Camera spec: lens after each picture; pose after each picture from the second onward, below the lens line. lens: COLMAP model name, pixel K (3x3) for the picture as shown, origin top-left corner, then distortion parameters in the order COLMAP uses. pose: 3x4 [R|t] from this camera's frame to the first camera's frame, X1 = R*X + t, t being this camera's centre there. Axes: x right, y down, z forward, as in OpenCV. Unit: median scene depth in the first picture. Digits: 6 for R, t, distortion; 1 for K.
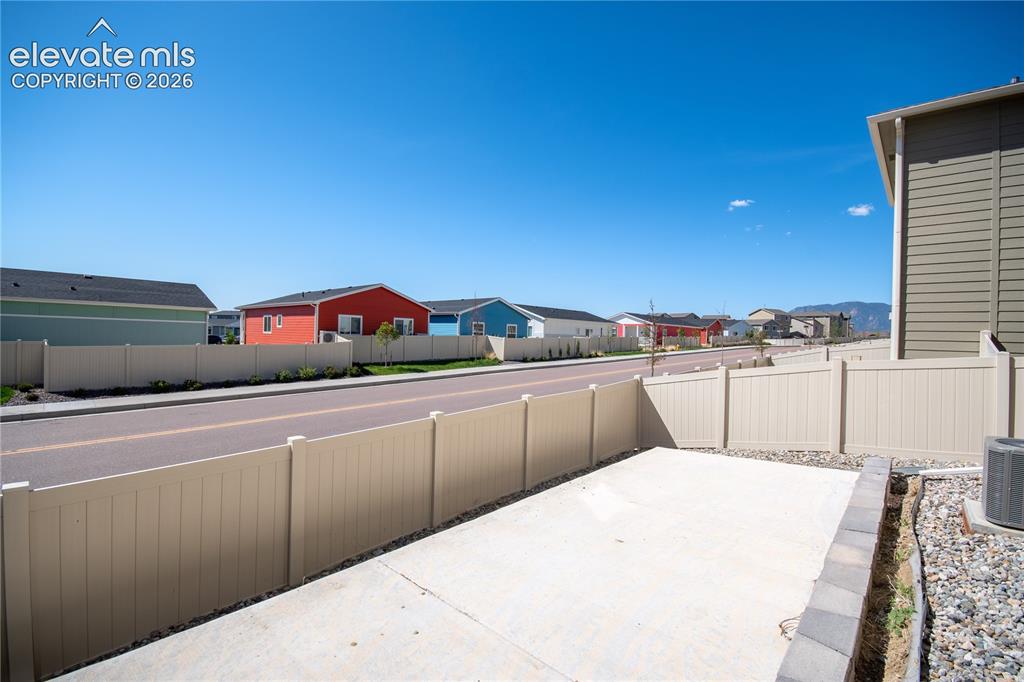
lens RADIAL K [[457.0, 0, 512.0], [0, 457.0, 341.0], [0, 0, 1]] dist [0.000327, 0.000092]
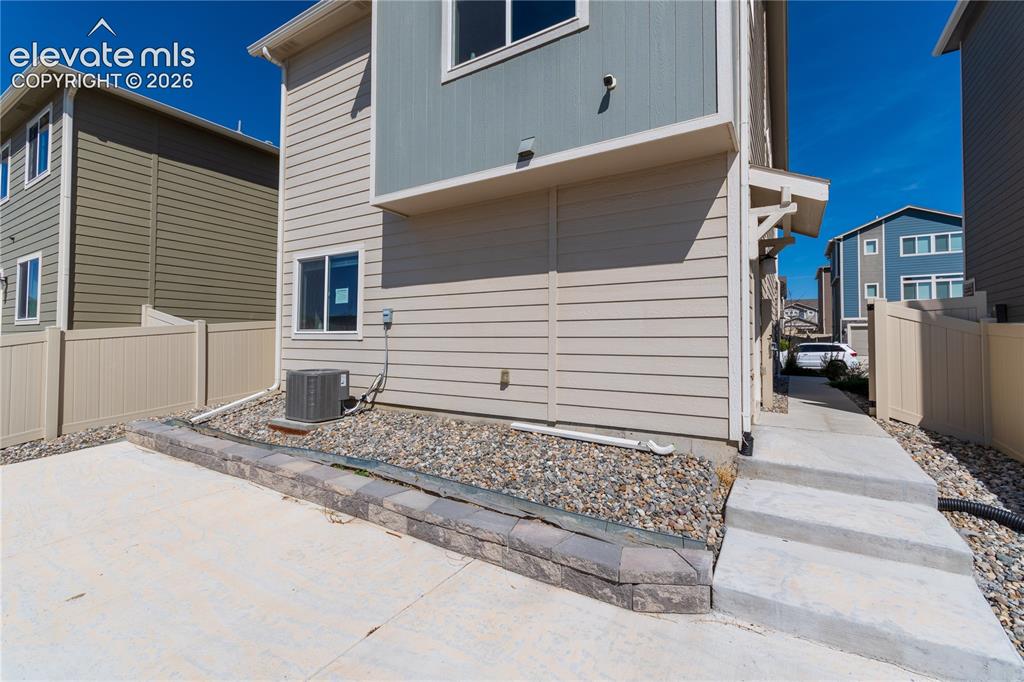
lens RADIAL K [[452.0, 0, 514.6], [0, 452.0, 322.9], [0, 0, 1]] dist [0.001387, -0.000280]
pose [[-0.165256, 0.009496, 0.986205, -0.208842], [-0.002938, 0.999944, -0.010120, 0.027131], [-0.986246, -0.004570, -0.165219, 0.213029]]
